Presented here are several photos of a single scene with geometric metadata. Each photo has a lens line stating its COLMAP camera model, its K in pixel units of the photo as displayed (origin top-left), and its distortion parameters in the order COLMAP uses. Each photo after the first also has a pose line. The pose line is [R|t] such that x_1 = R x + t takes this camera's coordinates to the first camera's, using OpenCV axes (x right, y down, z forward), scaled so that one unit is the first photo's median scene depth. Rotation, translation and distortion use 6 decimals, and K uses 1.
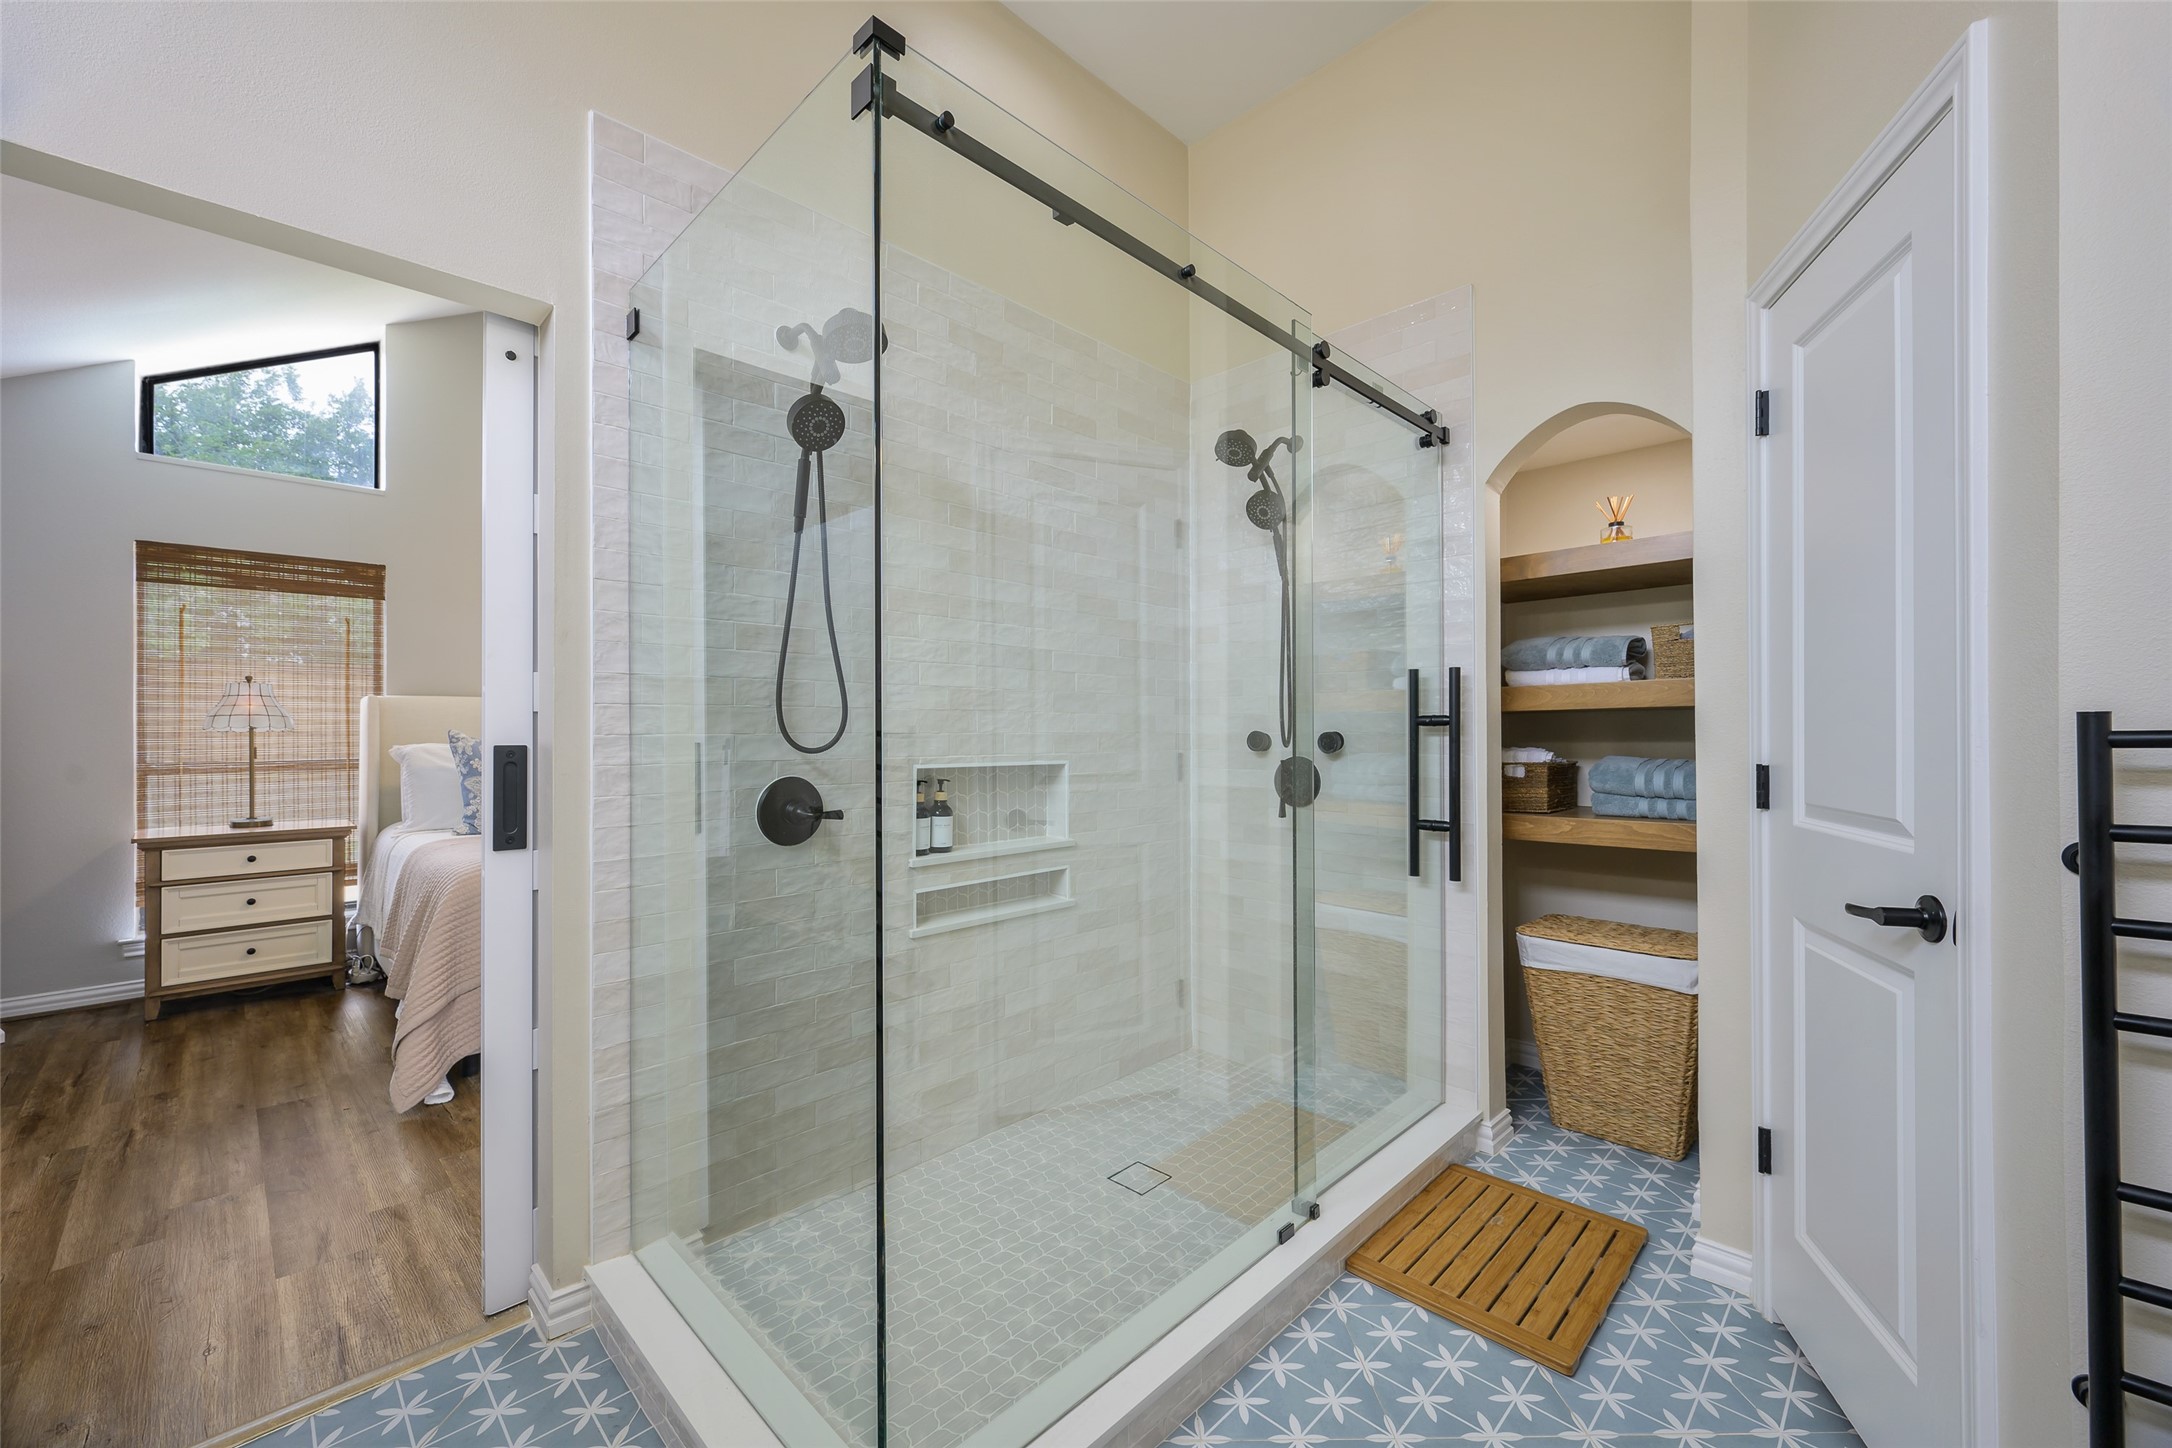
lens RADIAL K [[864.9, 0, 1092.0], [0, 864.9, 724.1], [0, 0, 1]] dist [0.001694, 0.000109]
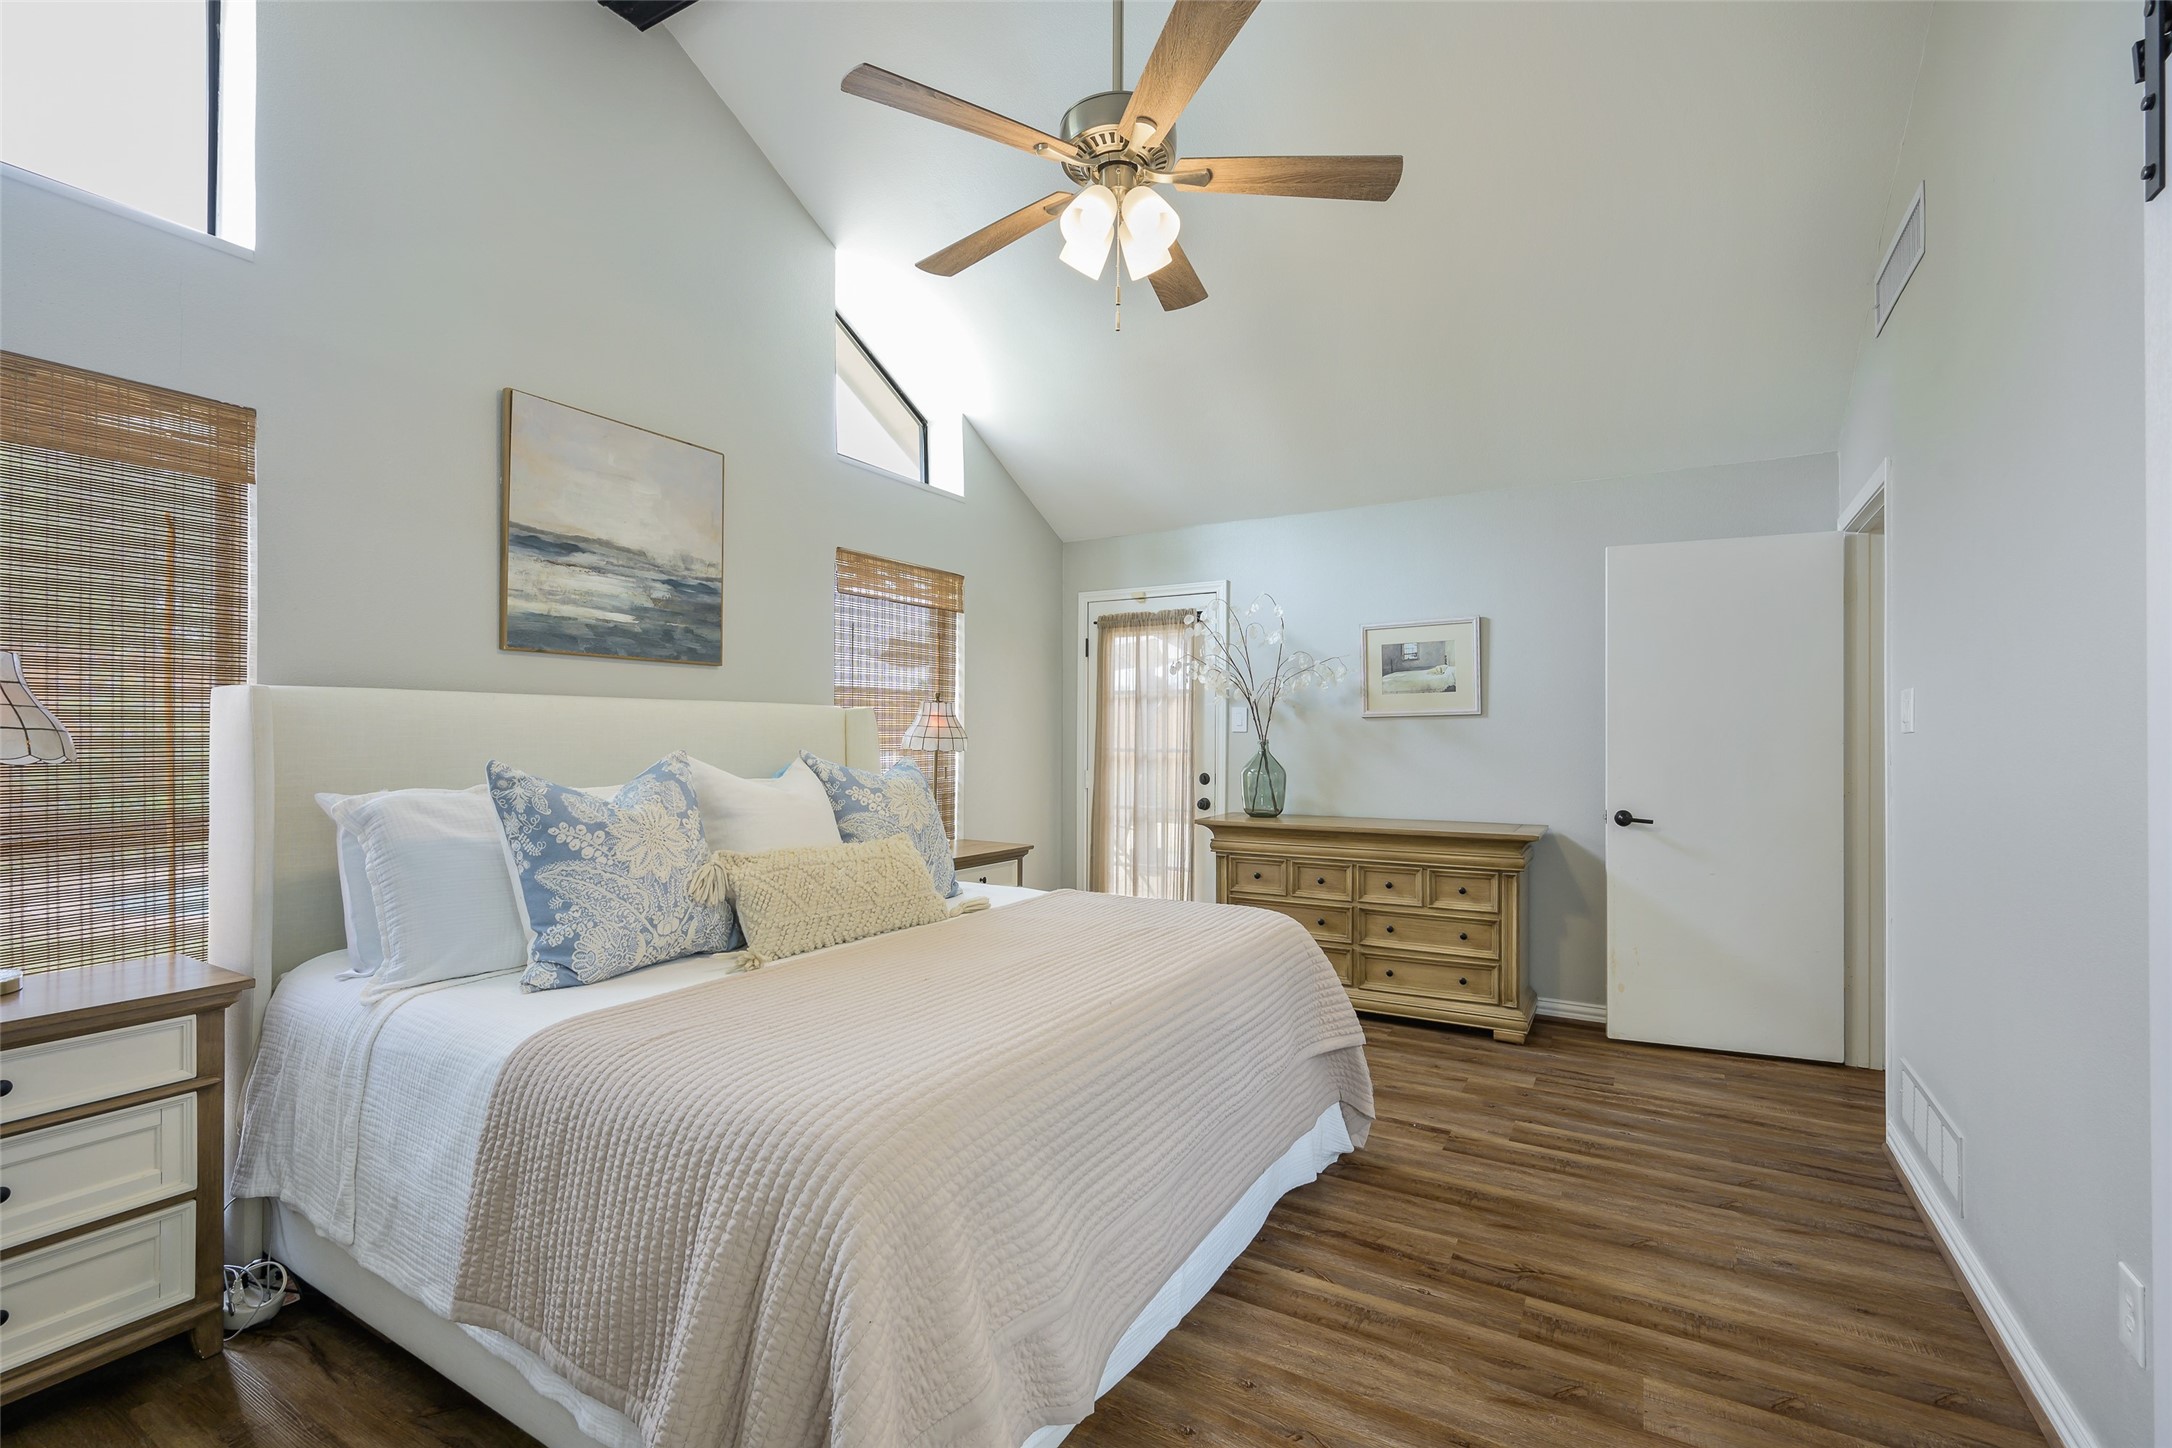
lens RADIAL K [[944.5, 0, 1080.7], [0, 944.5, 733.4], [0, 0, 1]] dist [-0.002114, 0.000260]
pose [[0.971246, 0.008321, 0.237934, -0.560826], [-0.009372, 0.999951, 0.003286, -0.012623], [-0.237895, -0.005422, 0.971276, 0.438779]]
